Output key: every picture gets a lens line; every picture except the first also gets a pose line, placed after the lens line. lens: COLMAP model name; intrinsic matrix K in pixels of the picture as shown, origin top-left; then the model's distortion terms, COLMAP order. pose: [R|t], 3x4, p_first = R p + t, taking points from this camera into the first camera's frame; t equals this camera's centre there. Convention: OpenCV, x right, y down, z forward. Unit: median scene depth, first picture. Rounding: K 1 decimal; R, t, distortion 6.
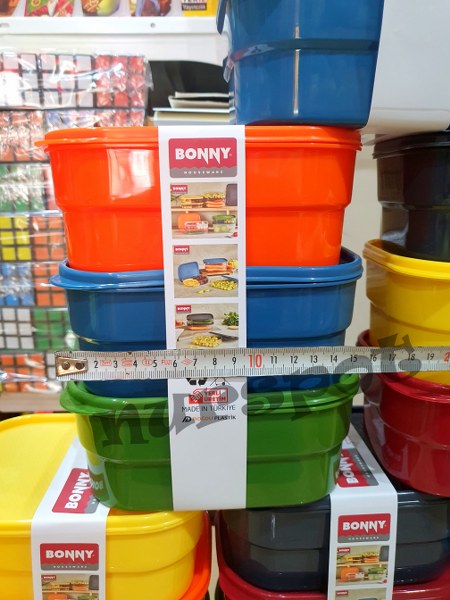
lens RADIAL K [[459.5, 0, 225.0], [0, 459.5, 300.0], [0, 0, 1]] dist [0.000727, -0.000789]
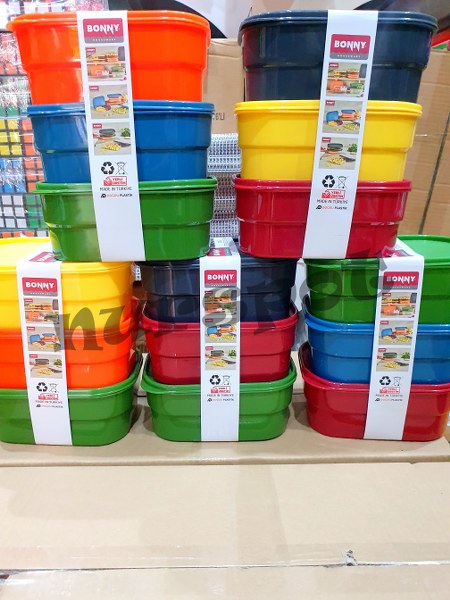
lens RADIAL K [[448.0, 0, 221.6], [0, 448.0, 299.0], [0, 0, 1]] dist [-0.003359, 0.001700]
pose [[0.999913, -0.000433, -0.013218, 0.327193], [0.001579, 0.996223, 0.086820, 0.430234], [0.013131, -0.086833, 0.996136, -0.590767]]
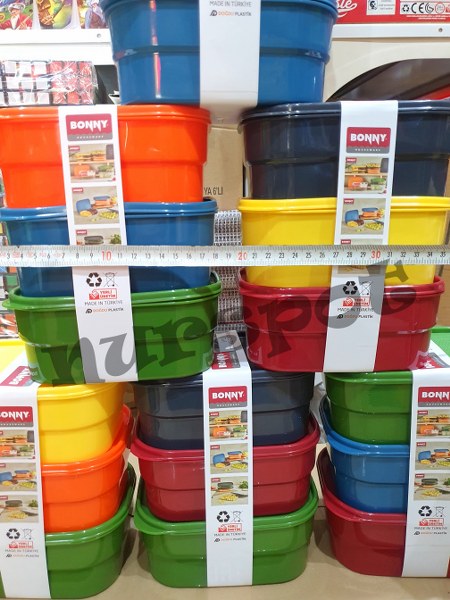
lens RADIAL K [[447.3, 0, 225.0], [0, 447.3, 300.0], [0, 0, 1]] dist [0.004501, 0.002746]
pose [[0.999687, -0.021703, 0.012416, 0.283028], [0.021720, 0.999763, -0.001294, 0.203717], [-0.012385, 0.001563, 0.999922, -0.351573]]
